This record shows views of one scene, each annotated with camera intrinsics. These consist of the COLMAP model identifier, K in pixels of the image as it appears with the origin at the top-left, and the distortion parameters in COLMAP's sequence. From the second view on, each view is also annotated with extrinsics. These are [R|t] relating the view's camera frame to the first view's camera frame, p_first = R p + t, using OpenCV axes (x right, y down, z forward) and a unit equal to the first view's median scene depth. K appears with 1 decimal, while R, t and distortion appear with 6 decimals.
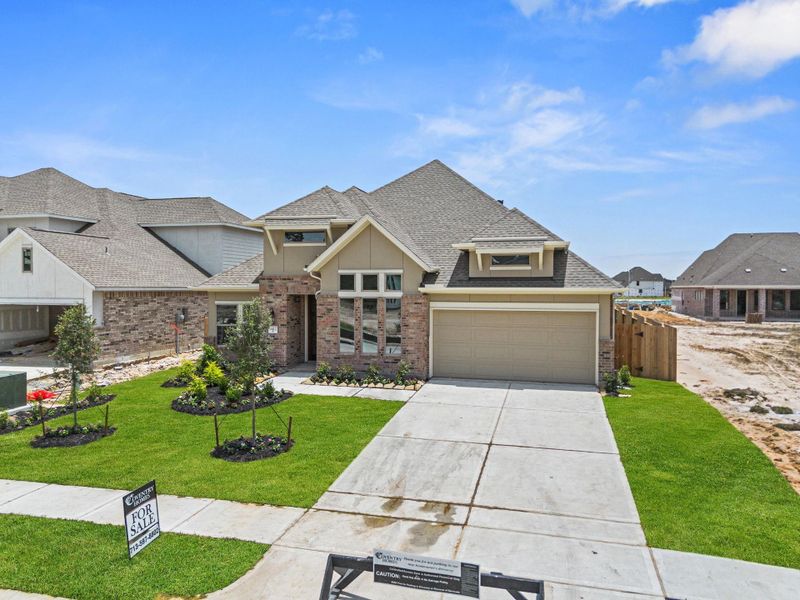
lens RADIAL K [[569.6, 0, 399.4], [0, 569.6, 283.6], [0, 0, 1]] dist [0.043947, -0.031378]
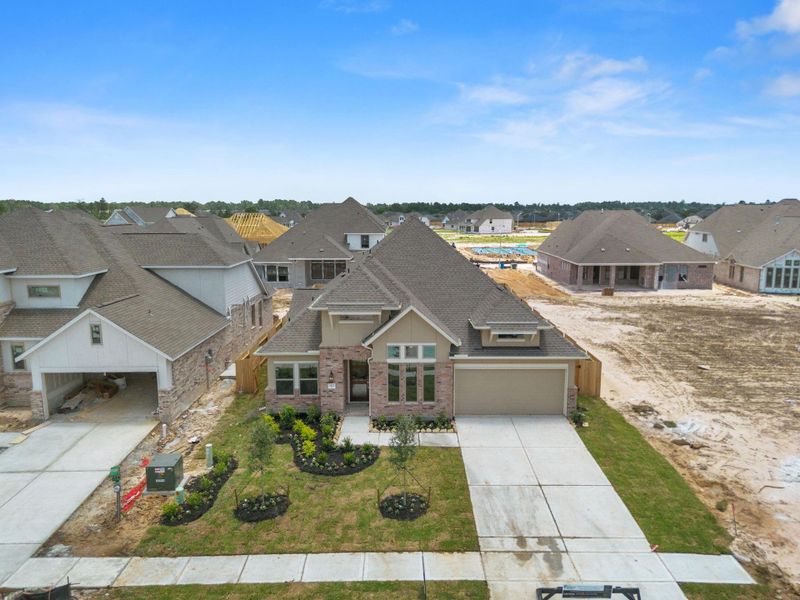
lens RADIAL K [[569.6, 0, 399.4], [0, 569.6, 283.6], [0, 0, 1]] dist [0.043947, -0.031378]
pose [[0.966965, -0.040929, 0.251603, -0.437798], [0.007087, 0.990961, 0.133966, -0.366431], [-0.254812, -0.127758, 0.958514, -0.299043]]
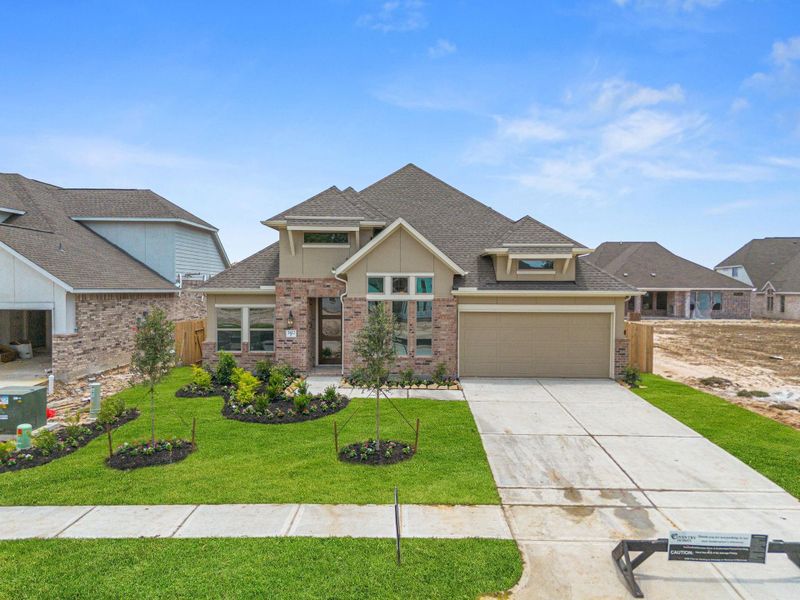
lens RADIAL K [[571.3, 0, 400.0], [0, 571.3, 300.0], [0, 0, 1]] dist [0.051402, -0.039611]
pose [[0.969628, -0.002371, 0.244573, -0.312352], [-0.004142, 0.999650, 0.026113, -0.002171], [-0.244549, -0.026333, 0.969279, 0.025050]]
